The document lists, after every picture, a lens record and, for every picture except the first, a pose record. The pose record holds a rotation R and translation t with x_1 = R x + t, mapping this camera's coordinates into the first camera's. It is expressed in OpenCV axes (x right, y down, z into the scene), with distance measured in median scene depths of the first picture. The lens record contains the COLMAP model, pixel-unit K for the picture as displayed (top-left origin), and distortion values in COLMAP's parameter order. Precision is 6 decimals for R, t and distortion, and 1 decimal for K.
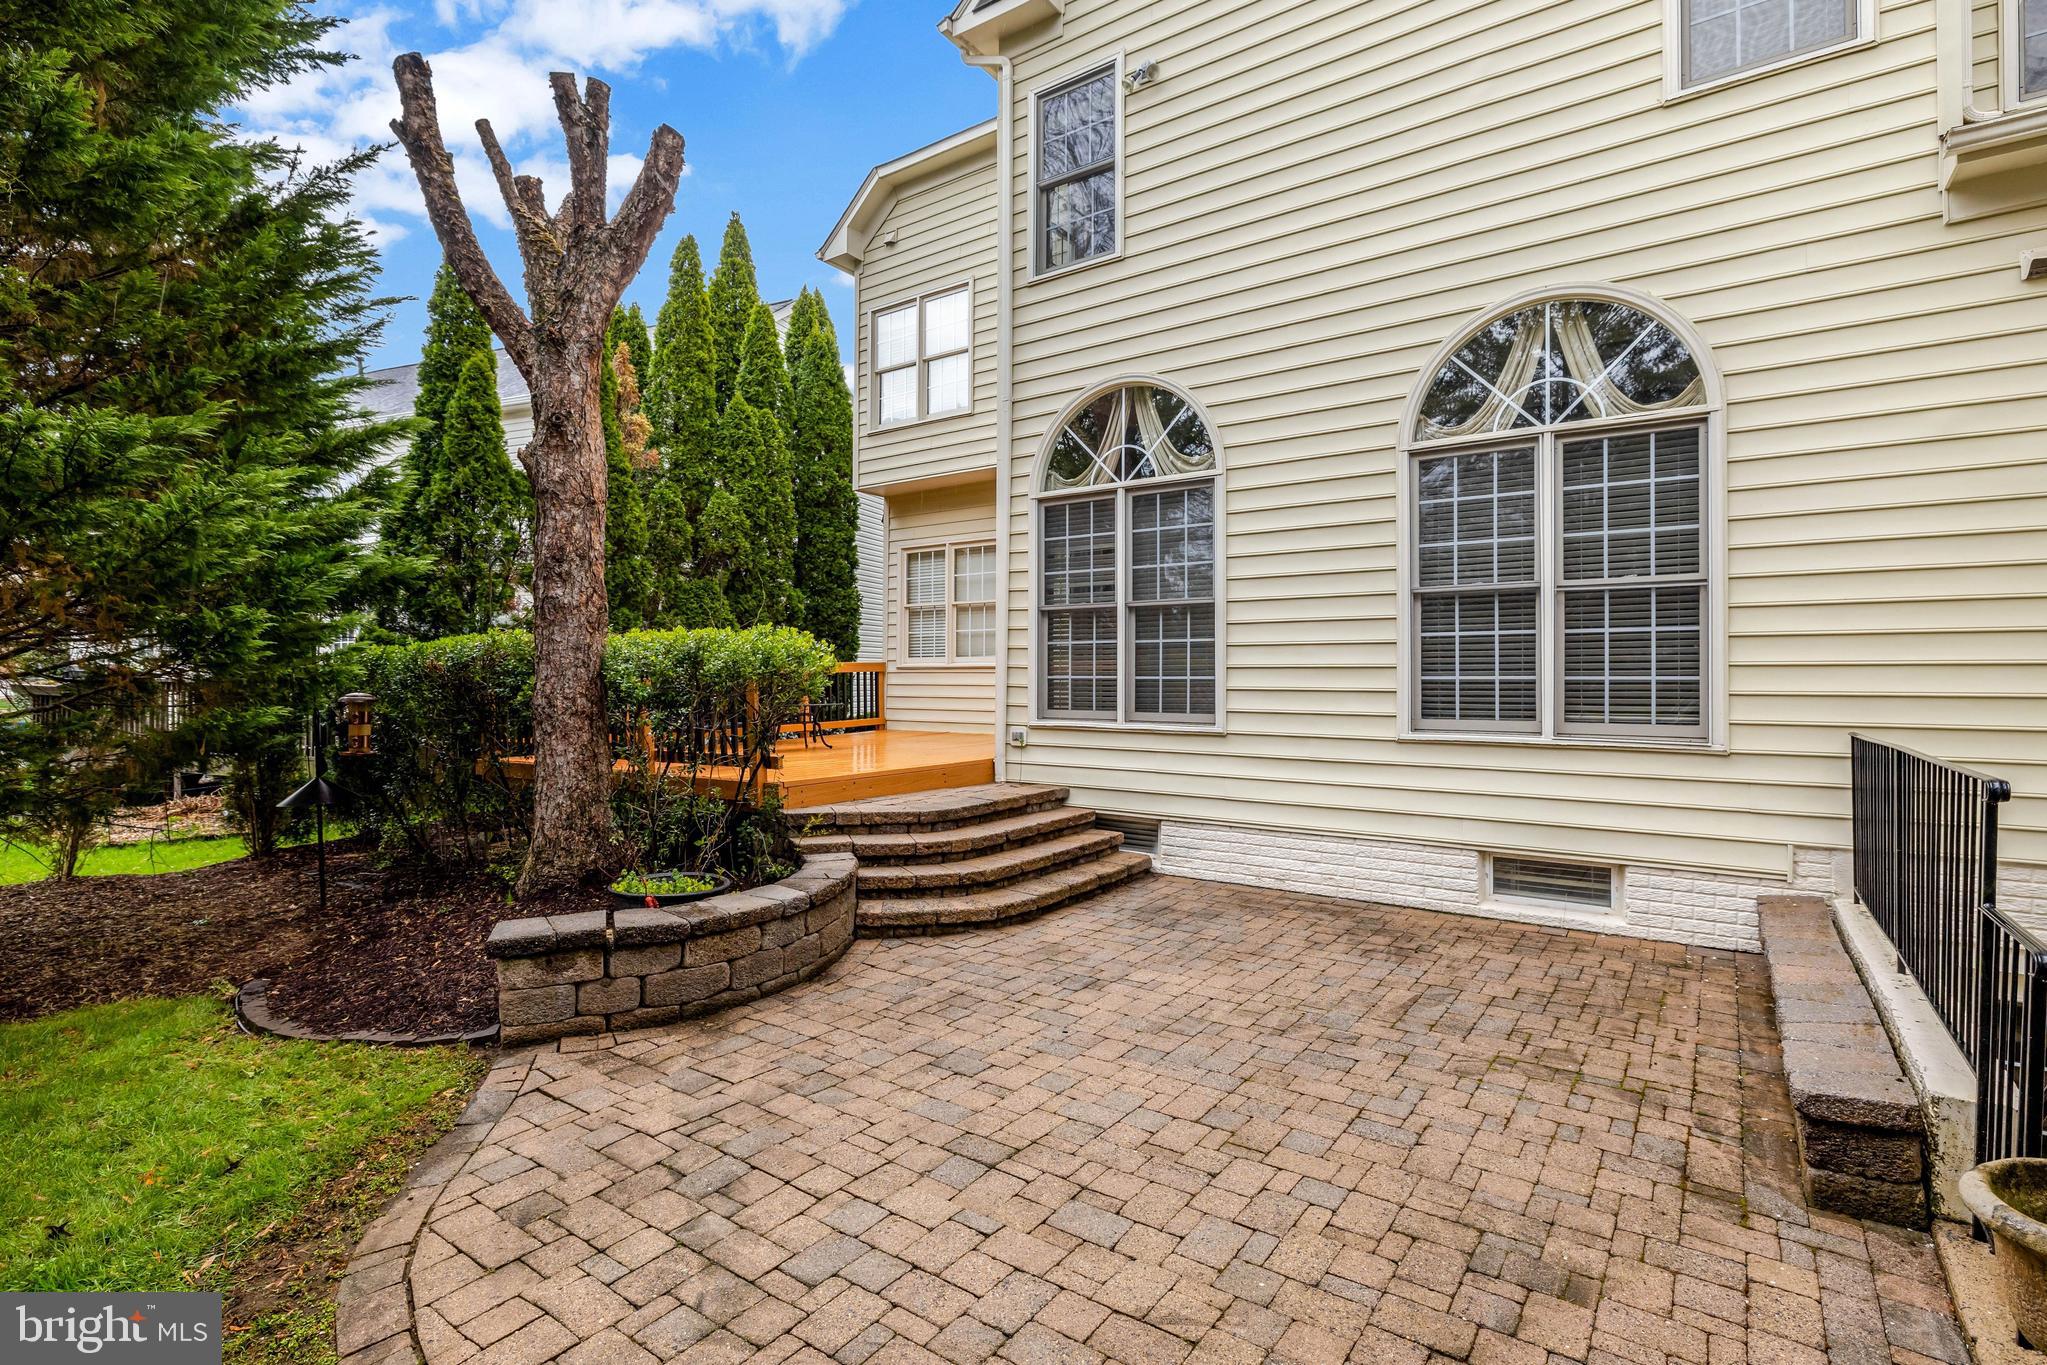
lens RADIAL K [[965.9, 0, 997.2], [0, 965.9, 663.7], [0, 0, 1]] dist [-0.001283, 0.000305]
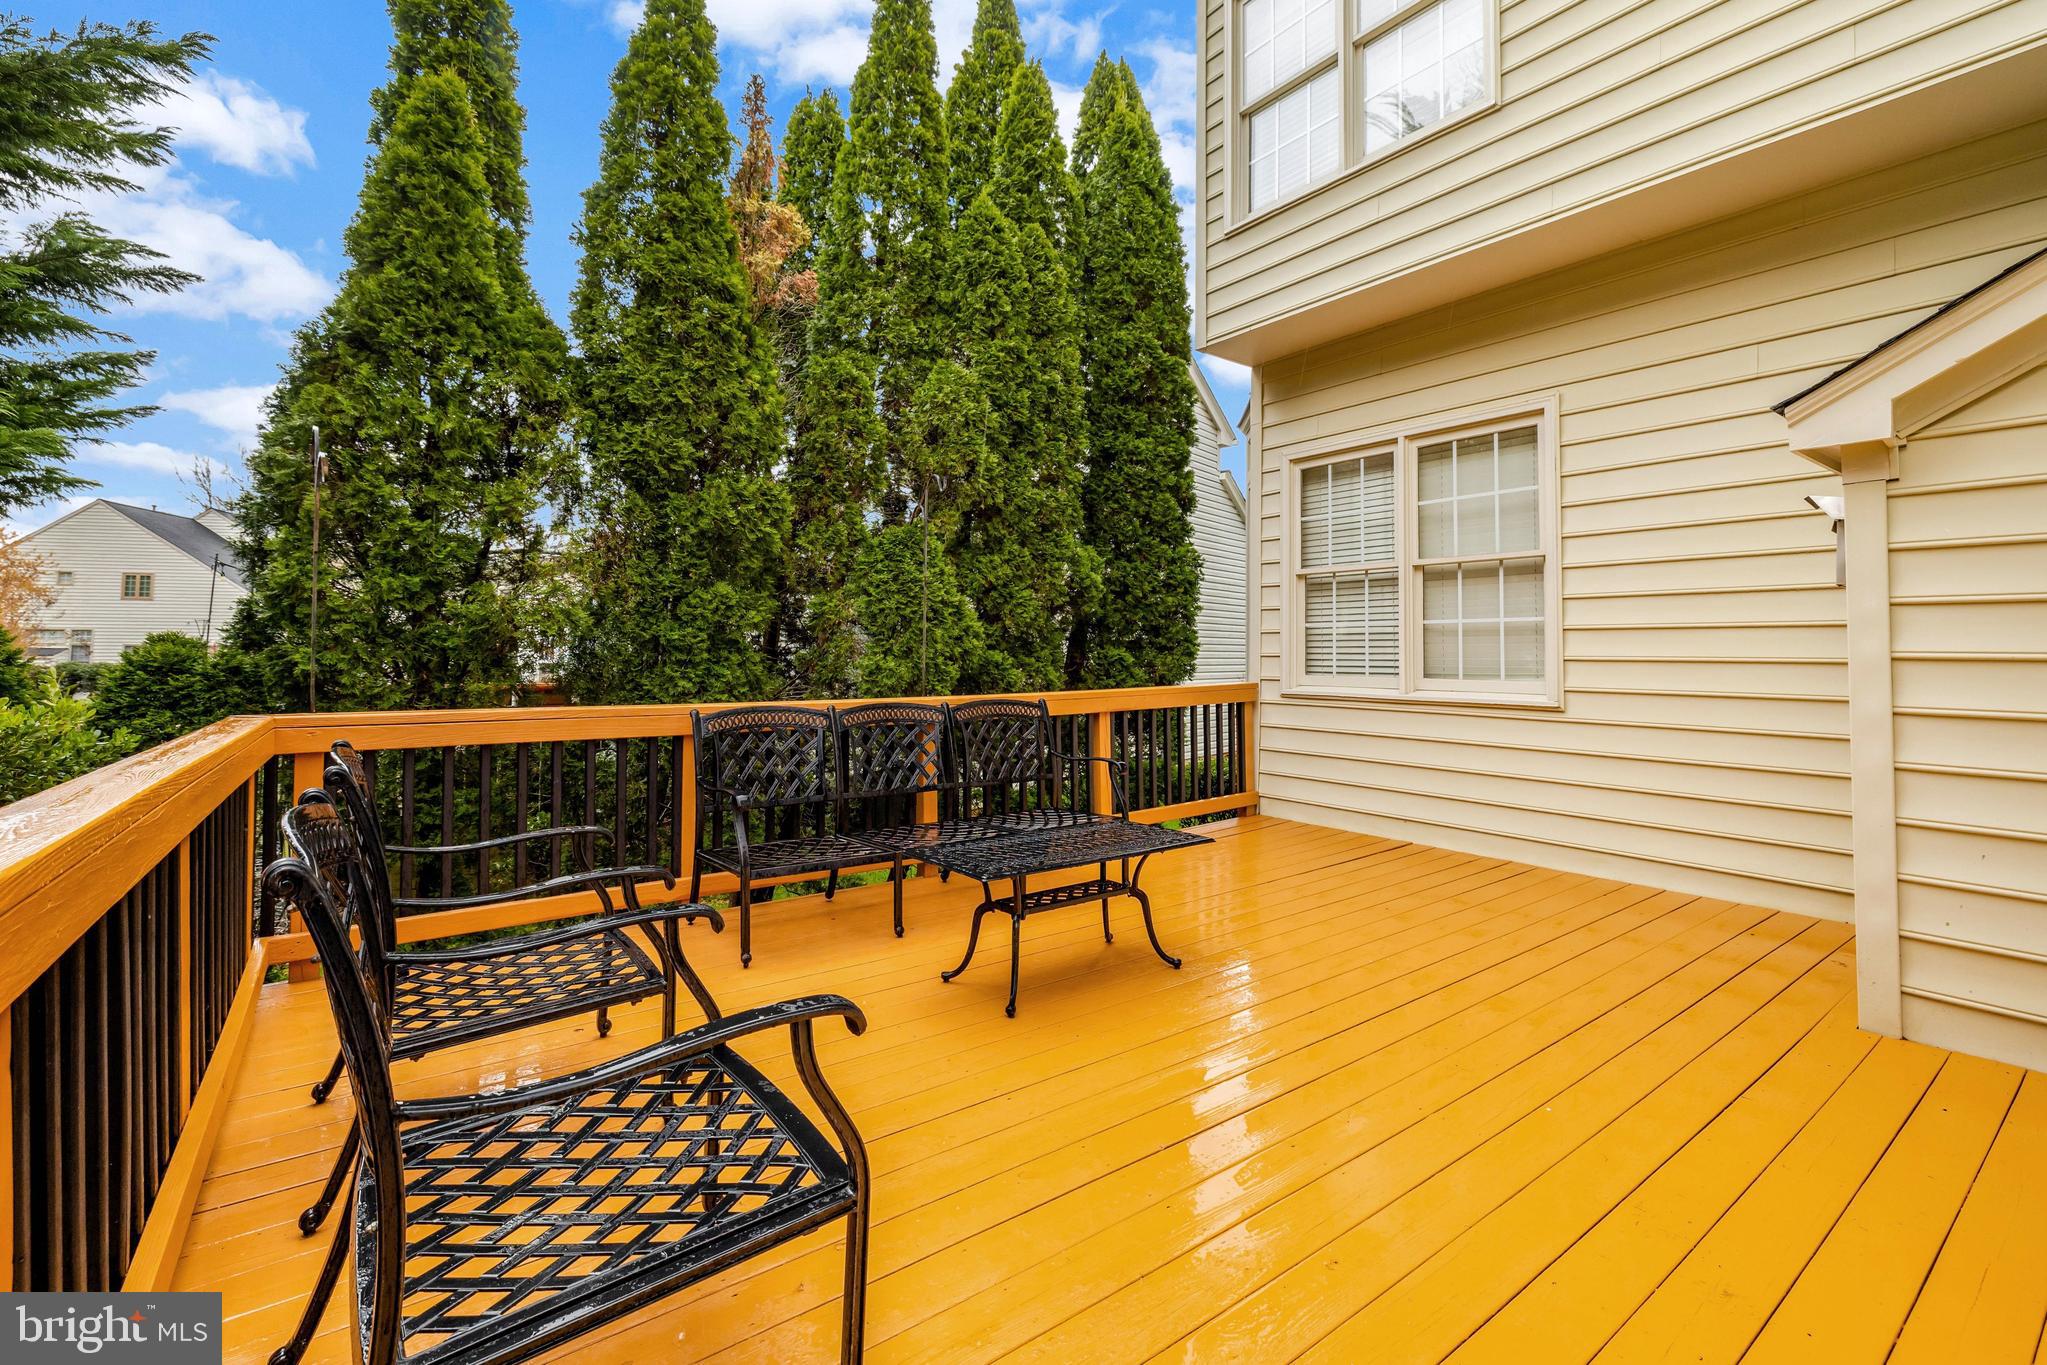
lens RADIAL K [[877.3, 0, 1001.7], [0, 877.3, 675.4], [0, 0, 1]] dist [-0.000804, -0.000445]
pose [[0.953246, 0.010549, -0.302010, -0.100214], [0.000466, 0.999338, 0.036377, -0.021802], [0.302194, -0.034817, 0.952610, 0.494301]]
